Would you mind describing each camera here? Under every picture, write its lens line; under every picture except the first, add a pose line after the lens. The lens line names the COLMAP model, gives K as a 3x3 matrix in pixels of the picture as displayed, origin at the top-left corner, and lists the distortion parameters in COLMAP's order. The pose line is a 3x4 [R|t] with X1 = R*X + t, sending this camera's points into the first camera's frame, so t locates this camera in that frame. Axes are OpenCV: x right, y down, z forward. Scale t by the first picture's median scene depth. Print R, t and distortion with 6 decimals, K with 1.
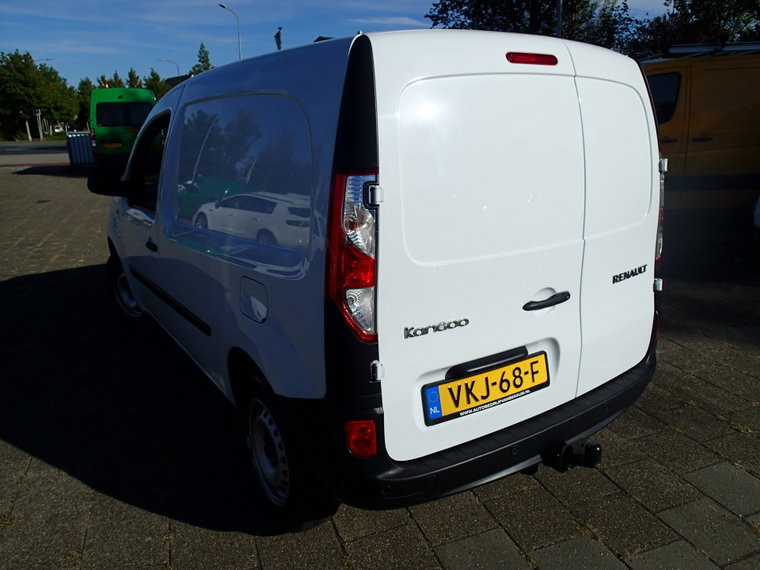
lens RADIAL K [[564.5, 0, 388.9], [0, 564.5, 283.1], [0, 0, 1]] dist [0.003185, 0.001564]
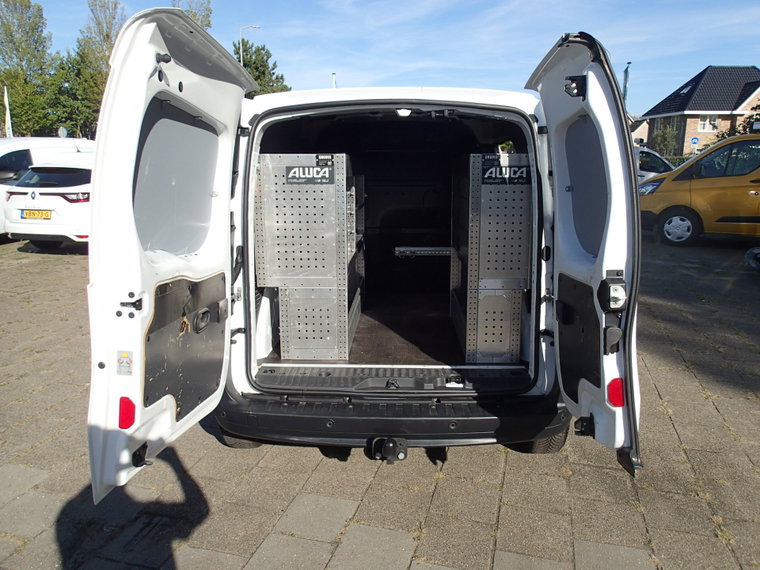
lens RADIAL K [[565.2, 0, 383.5], [0, 565.2, 282.6], [0, 0, 1]] dist [-0.001101, -0.004650]
pose [[0.804012, 0.139544, -0.578007, 0.972863], [-0.173317, 0.984860, -0.003319, -0.018307], [0.568793, 0.102847, 0.816025, 0.039388]]
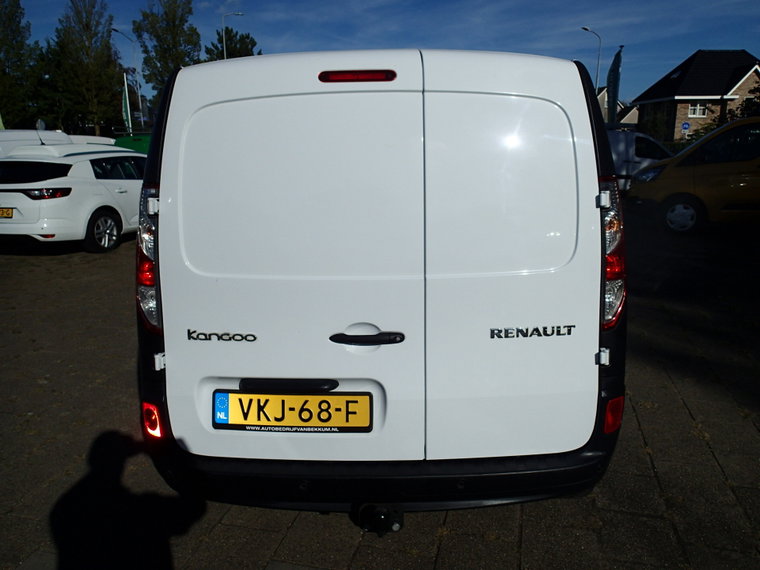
lens RADIAL K [[565.2, 0, 383.5], [0, 565.2, 282.6], [0, 0, 1]] dist [-0.001101, -0.004650]
pose [[0.814998, 0.136401, -0.563181, 0.816492], [-0.157444, 0.987463, 0.011319, -0.071664], [0.557664, 0.079445, 0.826256, 0.260402]]
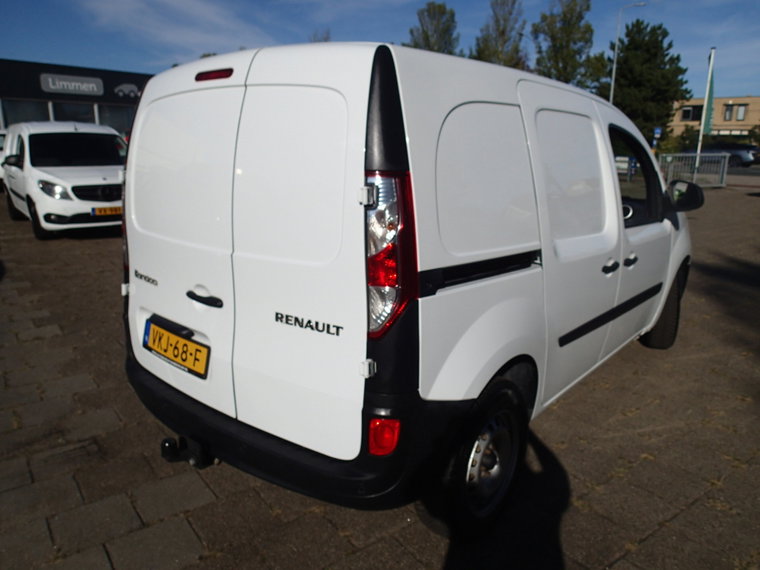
lens RADIAL K [[565.2, 0, 383.5], [0, 565.2, 282.6], [0, 0, 1]] dist [-0.001101, -0.004650]
pose [[0.275775, 0.241005, -0.930519, 1.384666], [-0.279660, 0.946297, 0.162209, -0.269231], [0.919640, 0.215496, 0.328365, 0.971130]]
